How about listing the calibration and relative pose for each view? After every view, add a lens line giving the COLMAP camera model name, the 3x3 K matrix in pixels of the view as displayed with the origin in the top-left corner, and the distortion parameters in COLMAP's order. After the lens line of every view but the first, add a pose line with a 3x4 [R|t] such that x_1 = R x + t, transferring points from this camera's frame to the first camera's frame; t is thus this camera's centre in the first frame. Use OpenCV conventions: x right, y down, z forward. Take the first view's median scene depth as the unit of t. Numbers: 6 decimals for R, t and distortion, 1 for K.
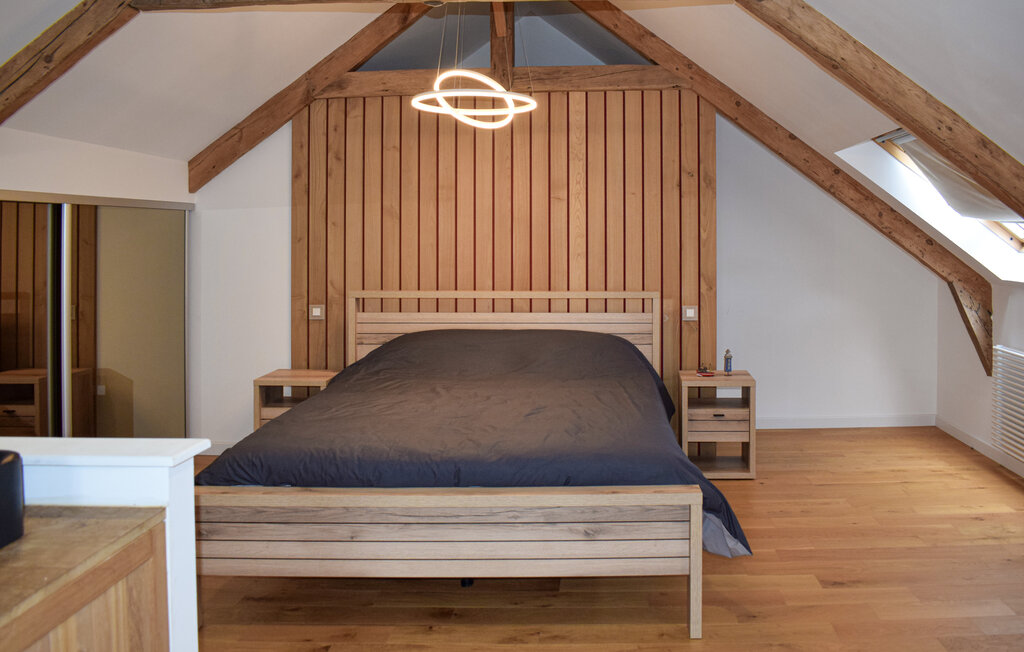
lens RADIAL K [[829.9, 0, 511.3], [0, 829.9, 286.3], [0, 0, 1]] dist [-0.079065, 0.003497]
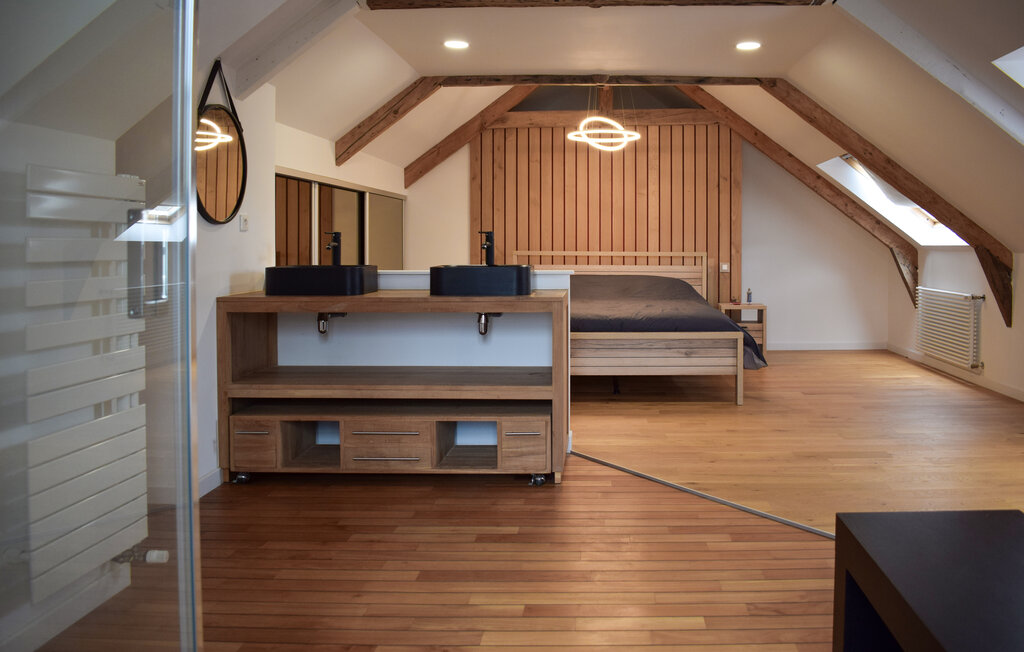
lens RADIAL K [[818.6, 0, 528.8], [0, 818.6, 306.4], [0, 0, 1]] dist [-0.053204, -0.007973]
pose [[0.999916, 0.002176, 0.012795, -0.179610], [-0.002366, 0.999887, 0.014868, 0.086420], [-0.012761, -0.014897, 0.999808, -0.560365]]
